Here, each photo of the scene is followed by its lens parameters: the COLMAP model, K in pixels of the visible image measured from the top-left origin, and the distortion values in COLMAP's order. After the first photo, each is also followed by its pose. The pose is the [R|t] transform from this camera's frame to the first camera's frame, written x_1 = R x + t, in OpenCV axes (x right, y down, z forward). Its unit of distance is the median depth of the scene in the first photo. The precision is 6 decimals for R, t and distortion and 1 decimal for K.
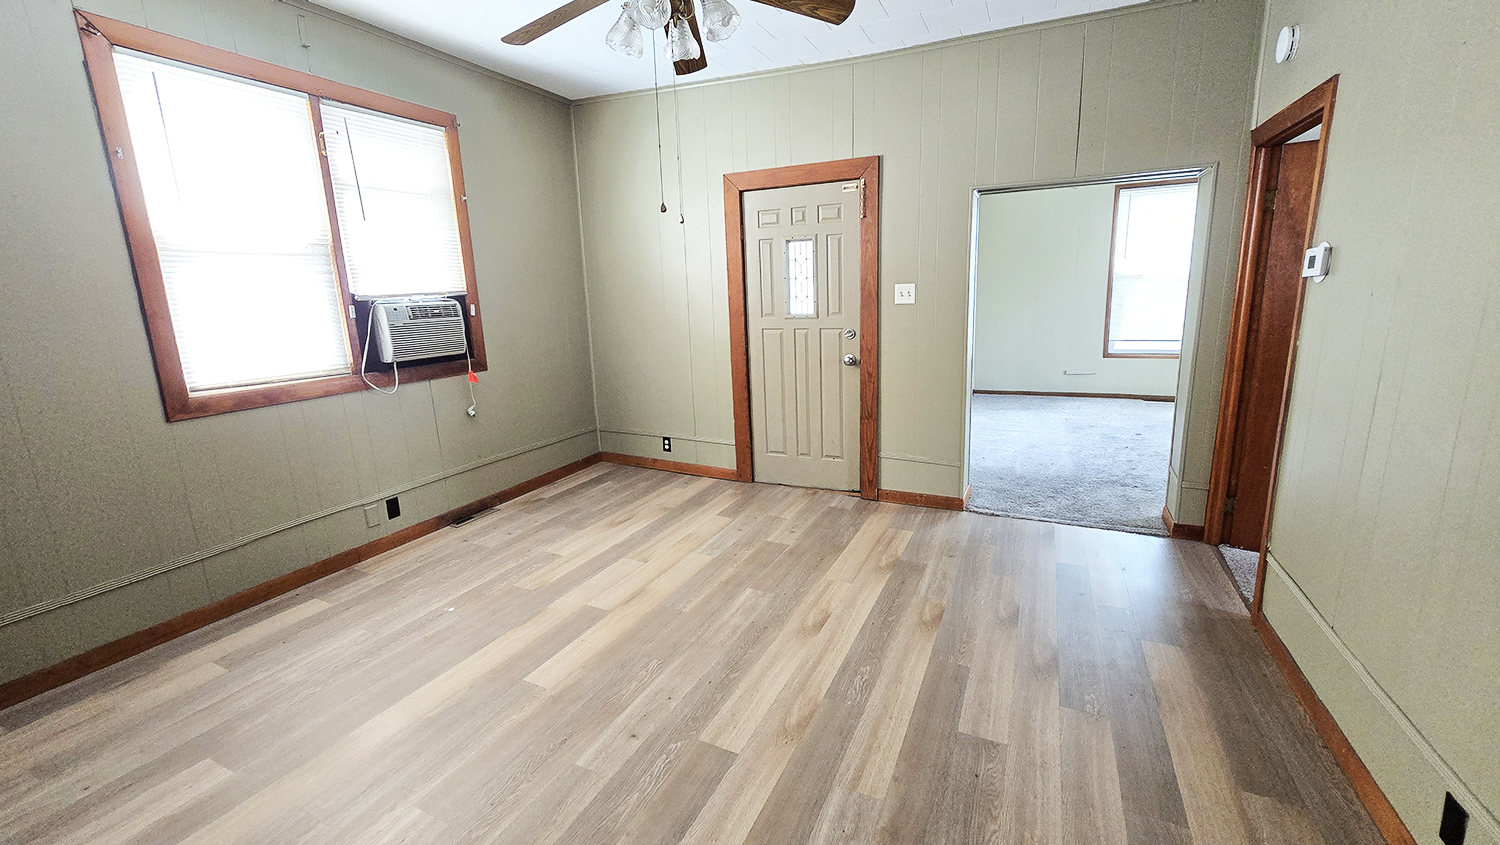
lens RADIAL K [[613.6, 0, 748.0], [0, 613.6, 418.6], [0, 0, 1]] dist [-0.004628, -0.000272]
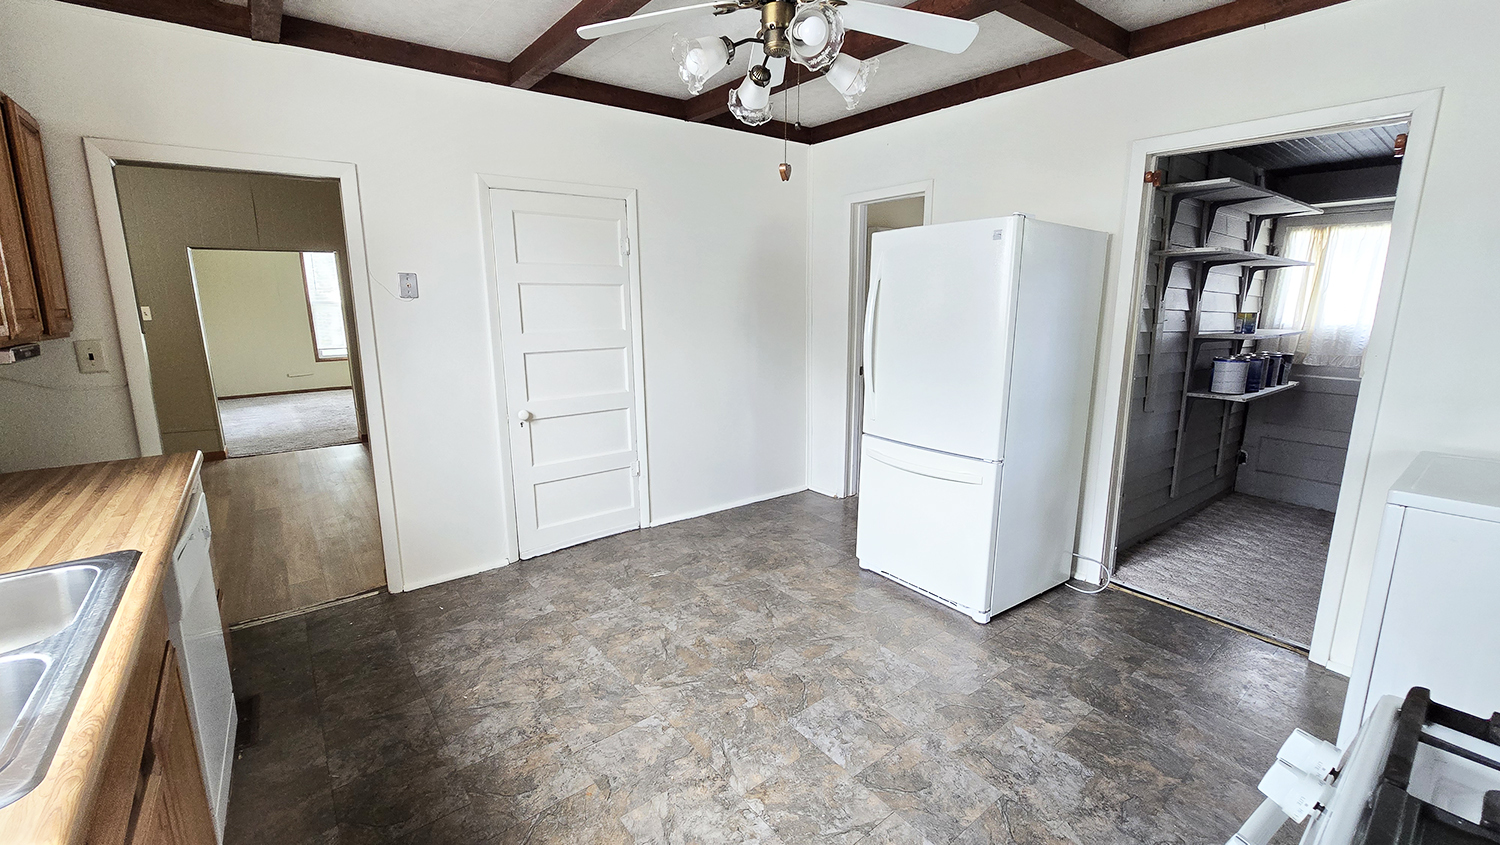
lens RADIAL K [[613.6, 0, 748.0], [0, 613.6, 418.6], [0, 0, 1]] dist [-0.004628, -0.000272]
pose [[0.444990, -0.143199, 0.884012, -0.522420], [0.176980, 0.981726, 0.069940, 0.233279], [-0.877873, 0.125330, 0.462202, -1.107200]]
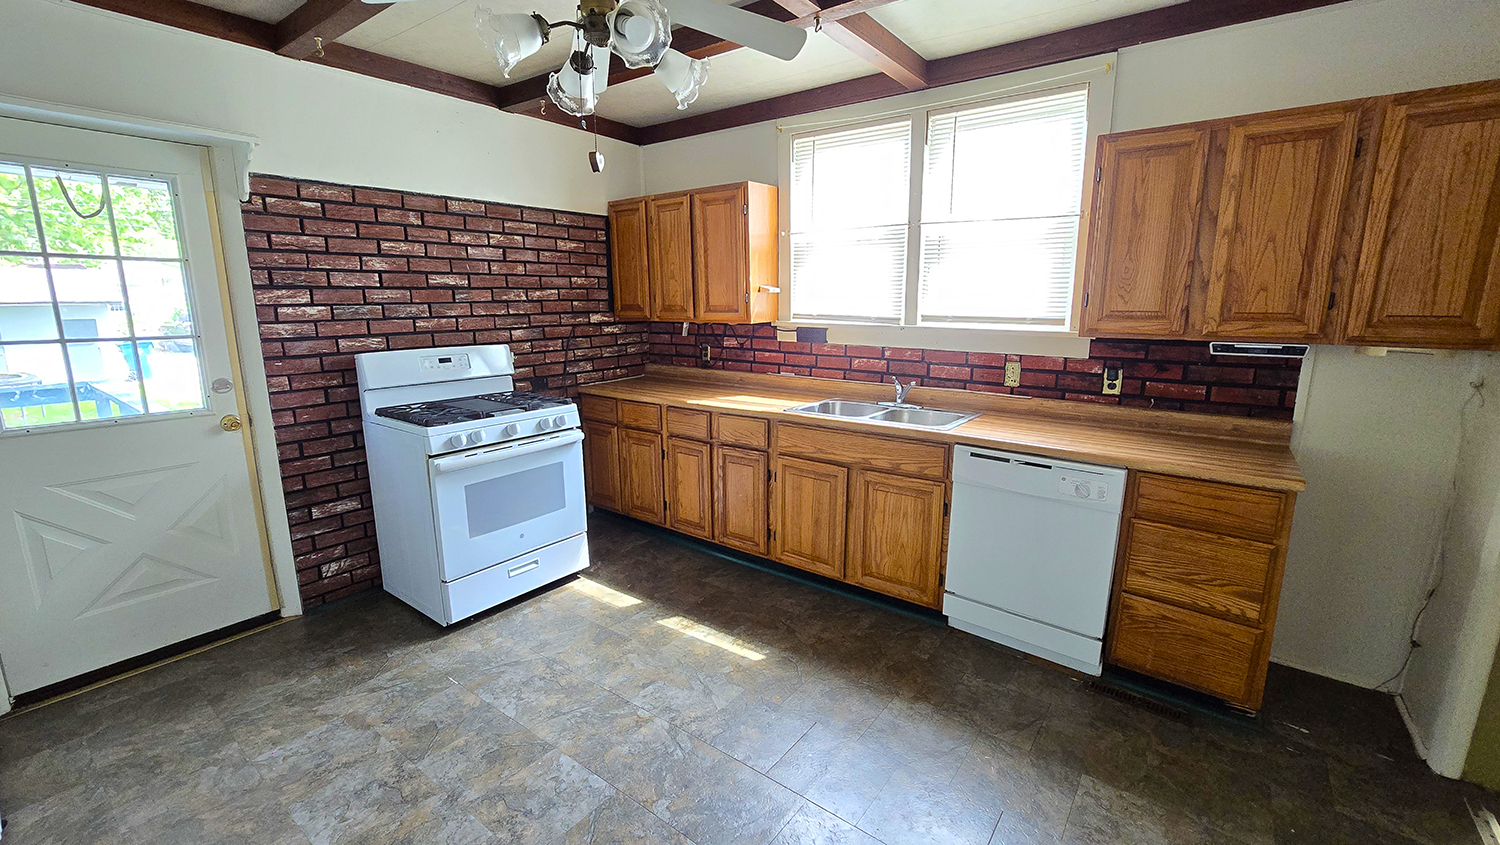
lens RADIAL K [[613.6, 0, 748.0], [0, 613.6, 418.6], [0, 0, 1]] dist [-0.004628, -0.000272]
pose [[-0.206883, 0.213369, -0.954816, 0.567511], [-0.197429, 0.946748, 0.254343, 0.094407], [0.958239, 0.241128, -0.153741, -0.639024]]
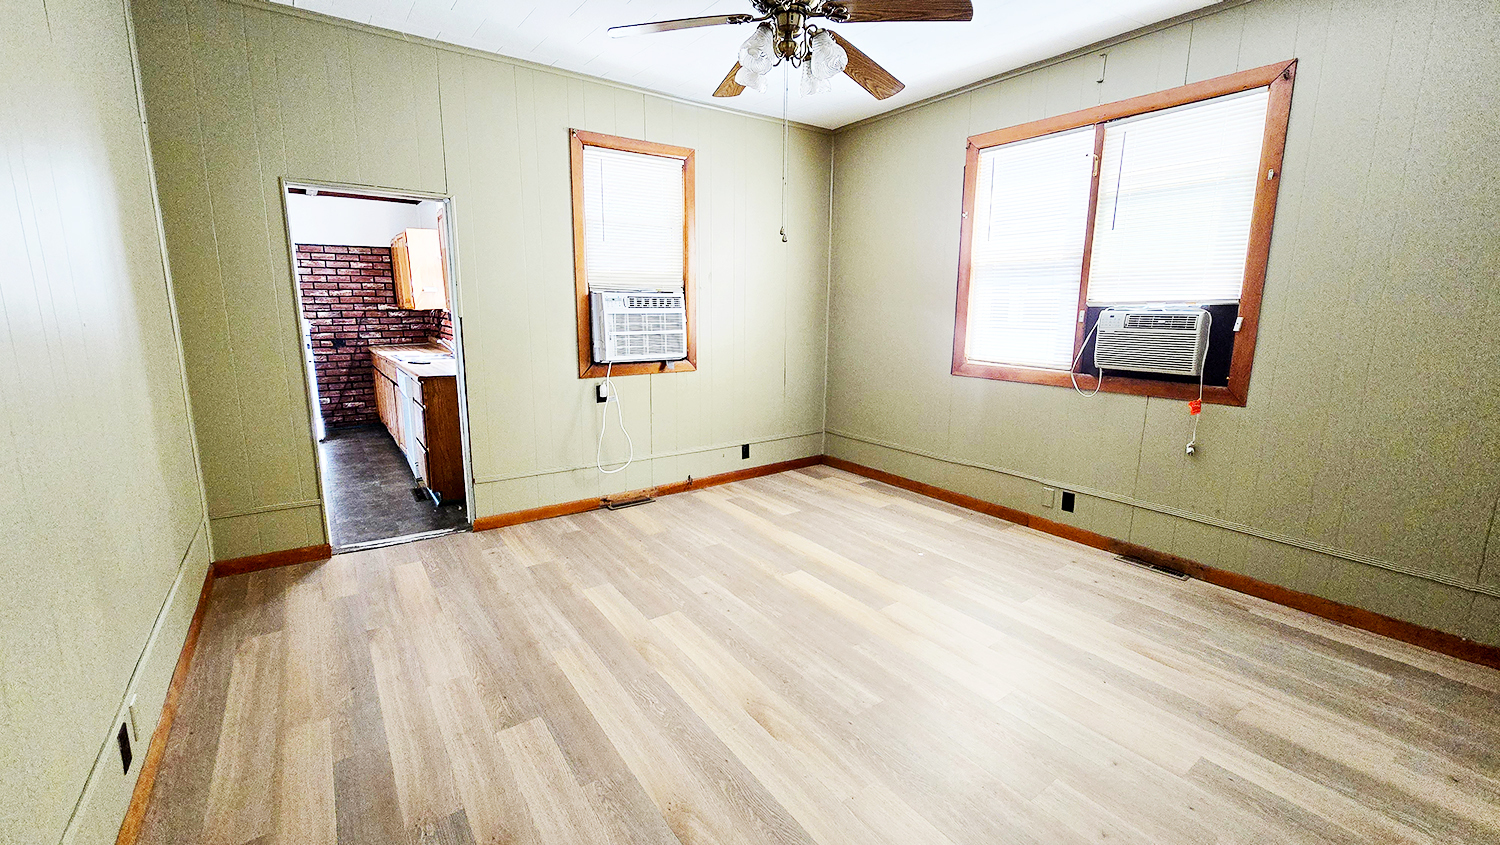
lens RADIAL K [[613.6, 0, 748.0], [0, 613.6, 418.6], [0, 0, 1]] dist [-0.004628, -0.000272]
pose [[-0.487507, 0.182367, -0.853861, 0.677071], [-0.173707, 0.938136, 0.299543, -0.249956], [0.855665, 0.294351, -0.425670, 1.107655]]
